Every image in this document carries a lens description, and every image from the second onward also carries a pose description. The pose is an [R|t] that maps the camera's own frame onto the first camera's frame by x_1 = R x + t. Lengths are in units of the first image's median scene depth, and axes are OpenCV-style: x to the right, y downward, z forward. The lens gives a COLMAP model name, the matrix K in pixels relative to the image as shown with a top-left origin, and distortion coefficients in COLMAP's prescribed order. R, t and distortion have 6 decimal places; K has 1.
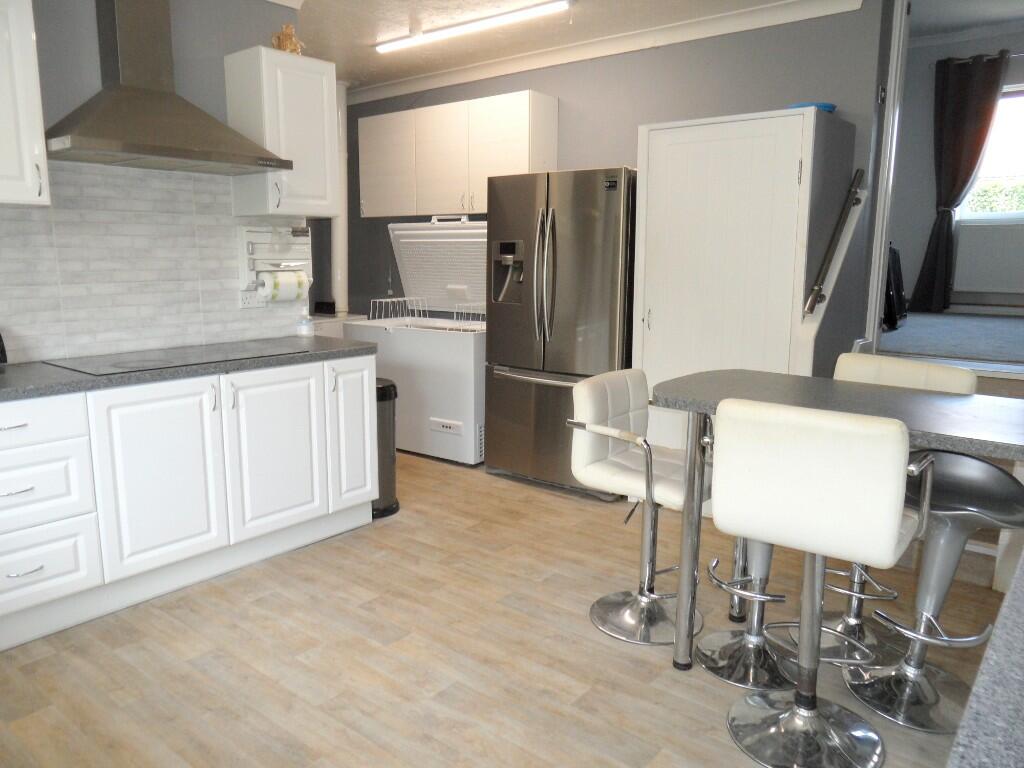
lens RADIAL K [[755.3, 0, 506.9], [0, 755.3, 384.1], [0, 0, 1]] dist [-0.029018, 0.029439]
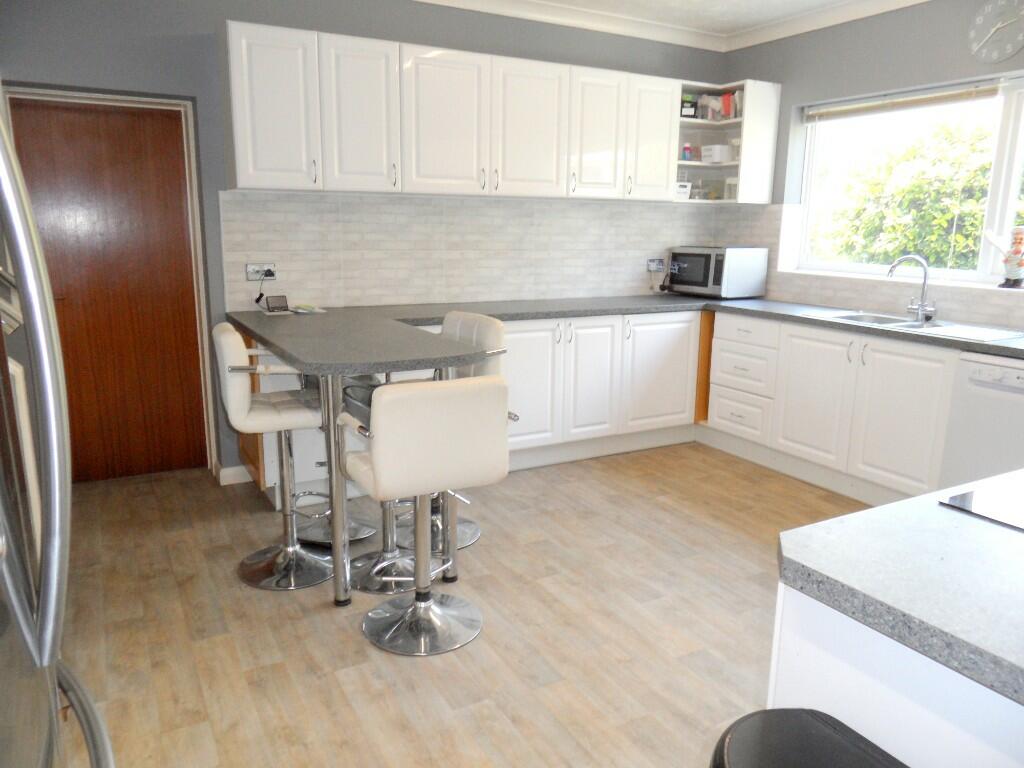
lens RADIAL K [[755.3, 0, 506.9], [0, 755.3, 384.1], [0, 0, 1]] dist [-0.029018, 0.029439]
pose [[-0.928096, -0.093959, 0.360291, -0.189656], [0.046460, 0.930851, 0.362434, -0.257383], [-0.369431, 0.353113, -0.859554, 1.419138]]
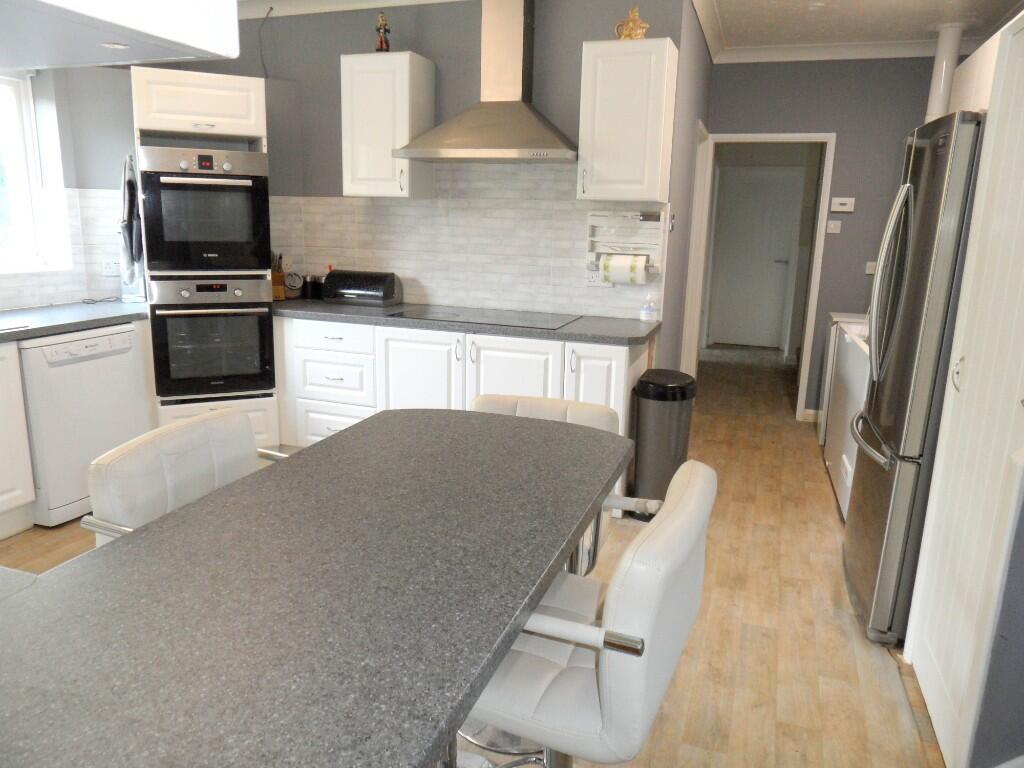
lens RADIAL K [[755.3, 0, 506.9], [0, 755.3, 384.1], [0, 0, 1]] dist [-0.029018, 0.029439]
pose [[0.338742, 0.212112, -0.916658, 0.717325], [-0.185603, 0.970177, 0.155908, -0.123966], [0.922391, 0.117322, 0.368008, 0.561177]]
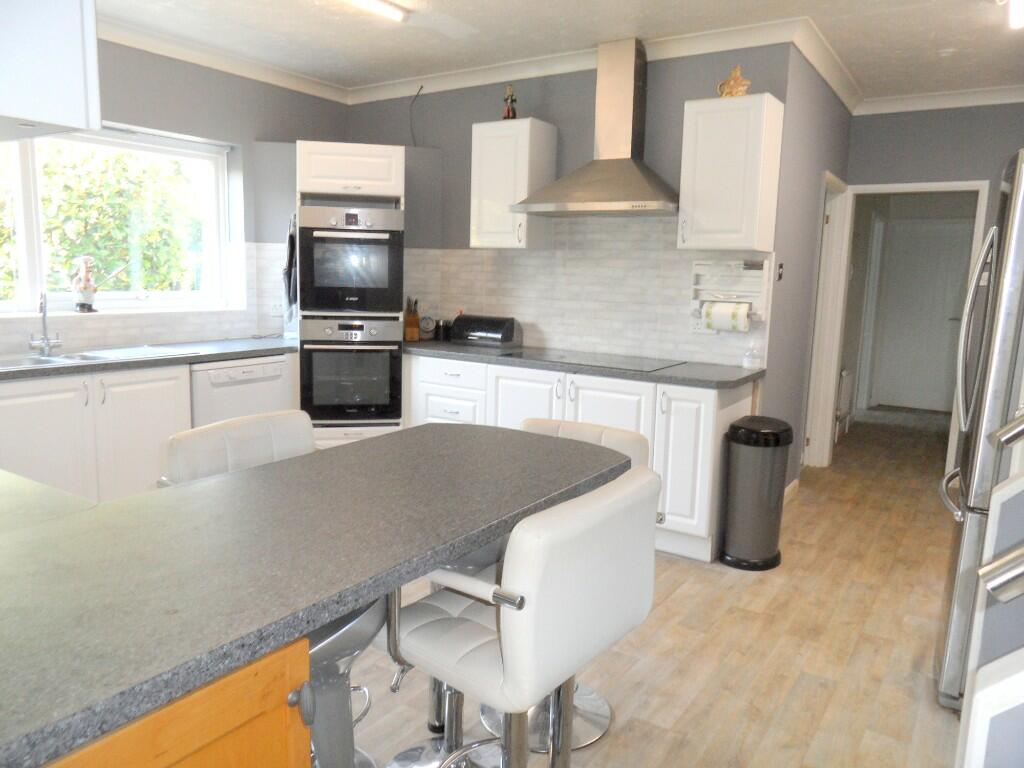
lens RADIAL K [[755.3, 0, 506.9], [0, 755.3, 384.1], [0, 0, 1]] dist [-0.029018, 0.029439]
pose [[0.099336, 0.149678, -0.983732, 0.819295], [-0.196393, 0.972124, 0.128080, -0.128760], [0.975481, 0.180475, 0.125962, 0.670100]]
